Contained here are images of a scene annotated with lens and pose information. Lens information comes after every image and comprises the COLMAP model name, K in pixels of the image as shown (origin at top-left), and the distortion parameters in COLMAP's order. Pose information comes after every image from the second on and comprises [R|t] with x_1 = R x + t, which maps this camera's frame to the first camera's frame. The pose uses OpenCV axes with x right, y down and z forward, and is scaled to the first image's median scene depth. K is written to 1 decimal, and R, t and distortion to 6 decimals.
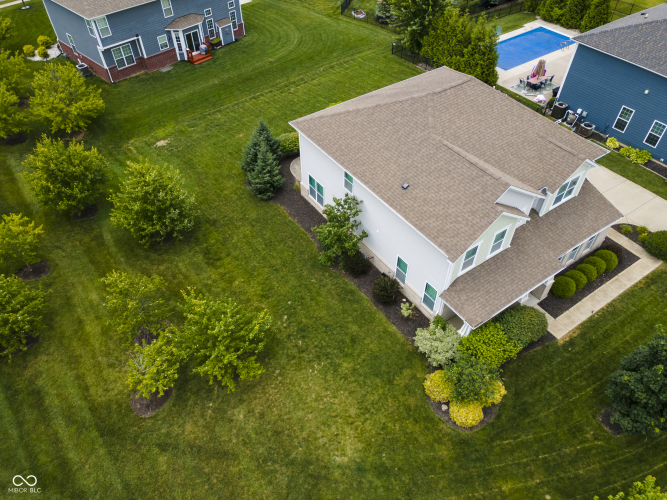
lens RADIAL K [[486.2, 0, 331.0], [0, 486.2, 251.0], [0, 0, 1]] dist [0.032430, 0.020662]
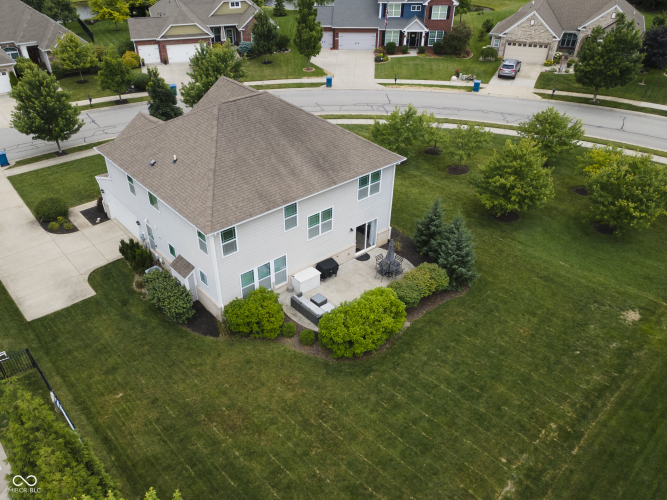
lens RADIAL K [[547.3, 0, 307.6], [0, 547.3, 285.1], [0, 0, 1]] dist [0.031432, 0.023446]
pose [[-0.997262, 0.054658, -0.049800, 0.167486], [-0.042070, 0.134451, 0.990027, -1.261153], [0.060809, 0.989412, -0.131784, 1.371901]]
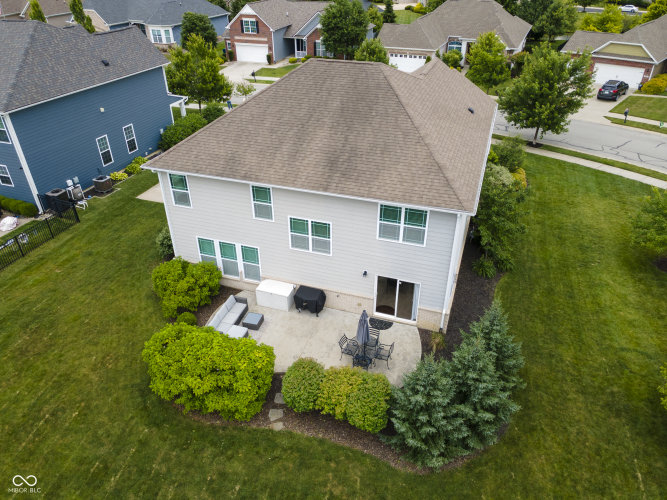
lens RADIAL K [[486.2, 0, 332.3], [0, 486.2, 250.6], [0, 0, 1]] dist [0.032430, 0.020662]
pose [[-0.594105, -0.419484, 0.686347, -0.380022], [0.580232, 0.367468, 0.726841, -0.733179], [-0.557109, 0.830060, 0.025084, 1.113739]]
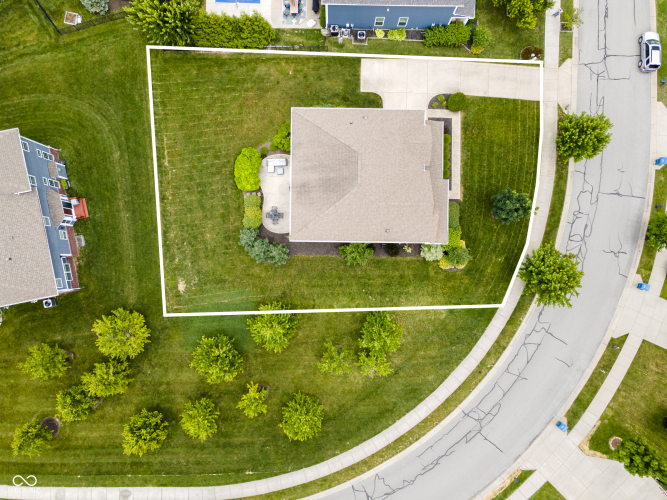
lens RADIAL K [[486.2, 0, 331.5], [0, 486.2, 248.4], [0, 0, 1]] dist [0.032430, 0.020662]
pose [[0.580572, -0.813947, 0.020630, -0.059308], [0.581967, 0.432559, 0.688627, -1.274988], [-0.569430, -0.387791, 0.724822, -0.239816]]
